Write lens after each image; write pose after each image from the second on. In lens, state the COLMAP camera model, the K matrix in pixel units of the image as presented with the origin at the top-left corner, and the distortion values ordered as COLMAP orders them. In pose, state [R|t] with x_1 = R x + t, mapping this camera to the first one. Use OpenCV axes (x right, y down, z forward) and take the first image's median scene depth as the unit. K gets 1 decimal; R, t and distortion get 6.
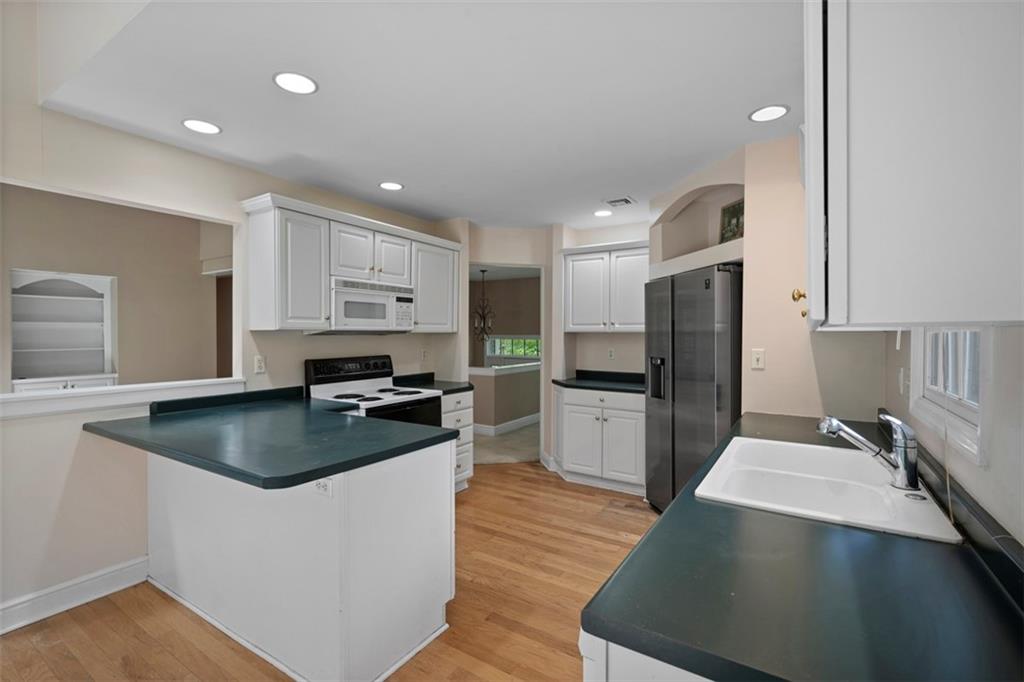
lens RADIAL K [[457.8, 0, 508.3], [0, 457.8, 339.9], [0, 0, 1]] dist [0.002133, -0.000853]
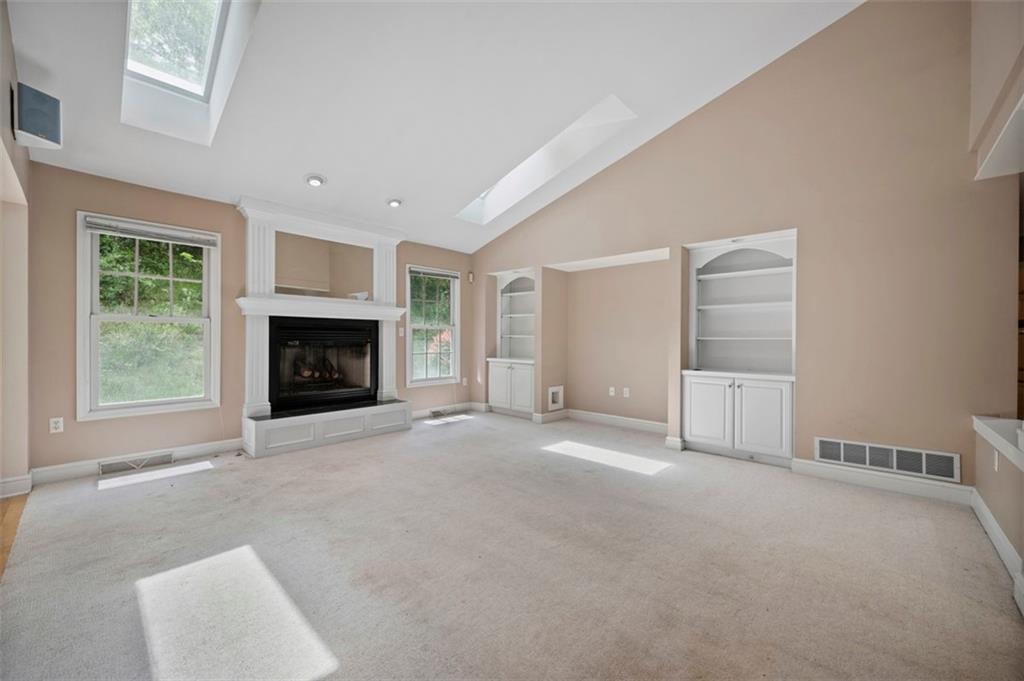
lens RADIAL K [[401.2, 0, 508.6], [0, 401.2, 337.6], [0, 0, 1]] dist [0.000430, 0.000163]
pose [[-0.177202, -0.006066, -0.984156, -0.377235], [-0.018642, 0.999822, -0.002806, 0.048600], [0.983998, 0.017849, -0.177284, 1.192255]]
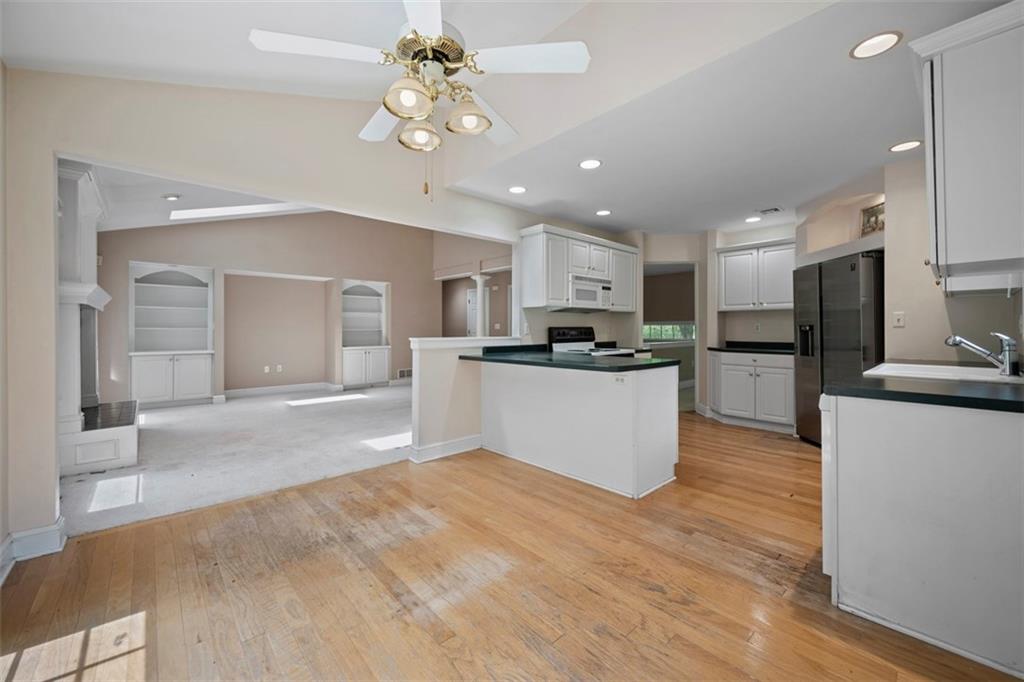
lens RADIAL K [[401.3, 0, 515.0], [0, 401.3, 327.3], [0, 0, 1]] dist [0.001645, -0.000007]
pose [[0.968367, -0.005143, -0.249478, -0.198905], [0.000424, 0.999820, -0.018967, 0.065295], [0.249531, 0.018261, 0.968195, -0.335688]]
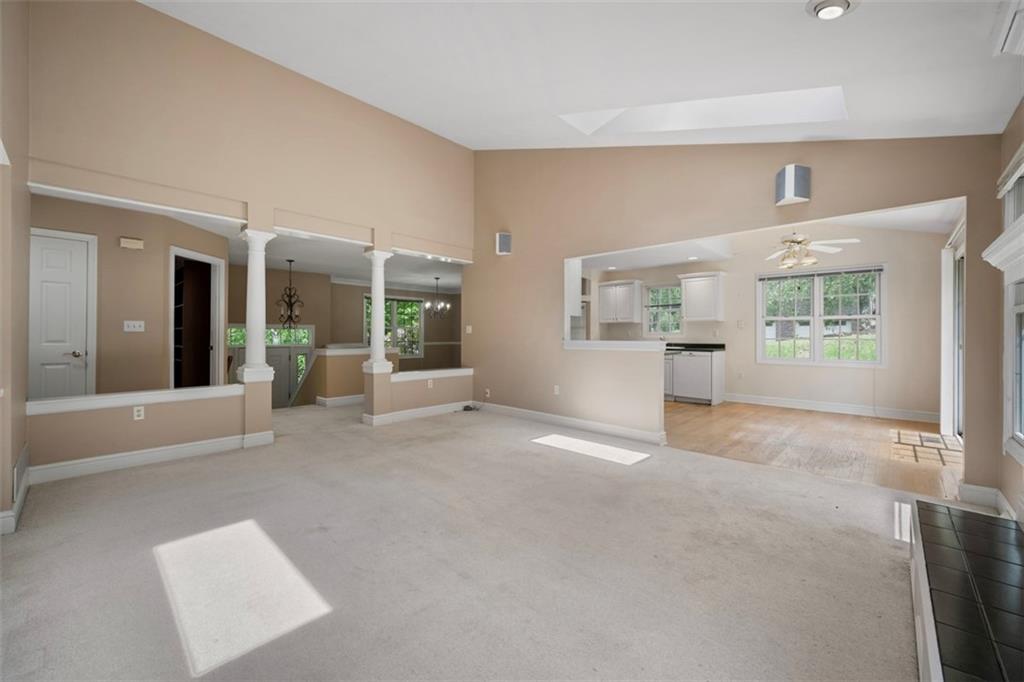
lens RADIAL K [[401.3, 0, 513.0], [0, 401.3, 333.3], [0, 0, 1]] dist [0.001645, -0.000007]
pose [[0.179025, 0.003912, 0.983837, -1.930282], [0.012336, 0.999905, -0.006220, 0.053583], [-0.983767, 0.013251, 0.178960, 0.789298]]
